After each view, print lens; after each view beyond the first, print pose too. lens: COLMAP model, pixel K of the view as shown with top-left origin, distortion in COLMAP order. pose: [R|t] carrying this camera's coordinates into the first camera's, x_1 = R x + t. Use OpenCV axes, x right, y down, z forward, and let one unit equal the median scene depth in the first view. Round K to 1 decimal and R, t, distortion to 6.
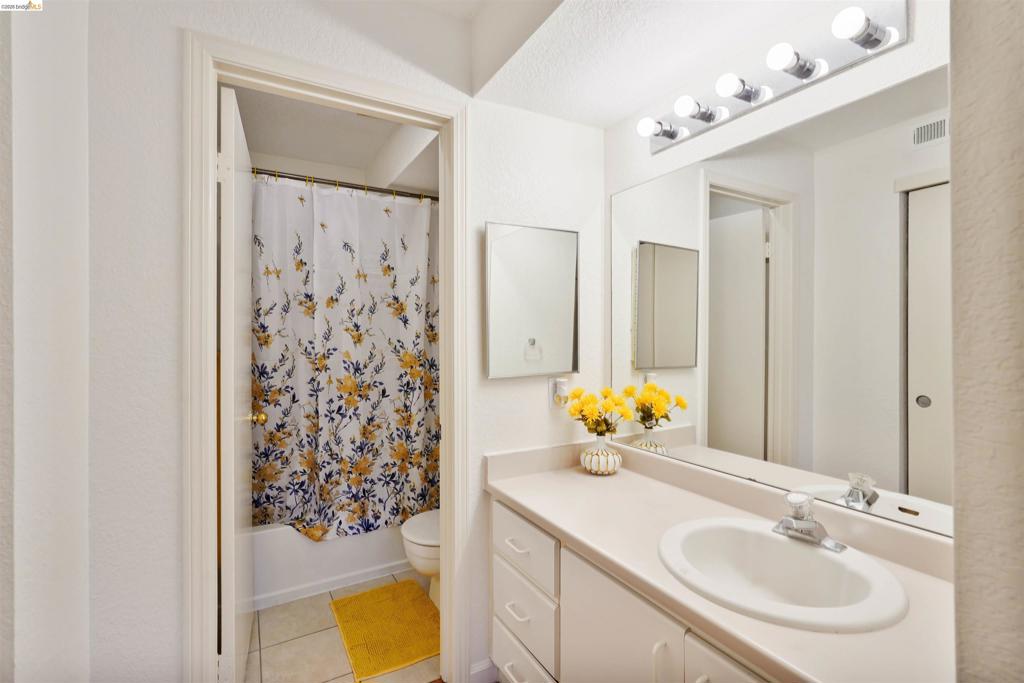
lens RADIAL K [[455.3, 0, 507.0], [0, 455.3, 338.1], [0, 0, 1]] dist [-0.014665, 0.009762]
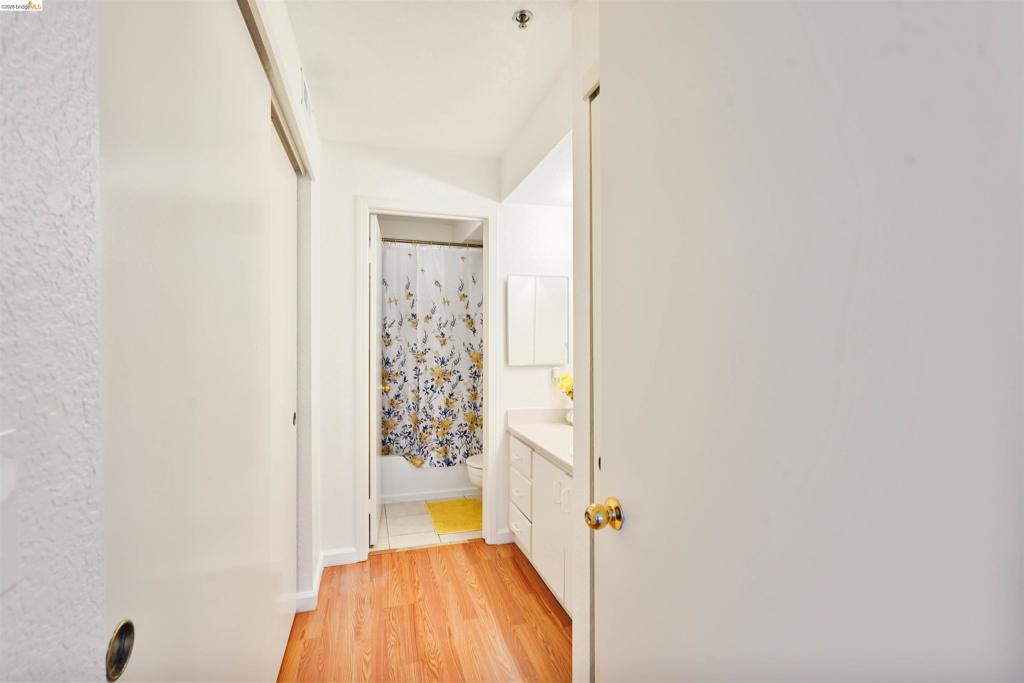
lens RADIAL K [[455.3, 0, 507.0], [0, 455.3, 338.1], [0, 0, 1]] dist [-0.014665, 0.009762]
pose [[0.975349, 0.000713, -0.220668, 0.235904], [-0.002318, 0.999973, -0.007012, -0.003026], [0.220657, 0.007351, 0.975324, -0.488133]]
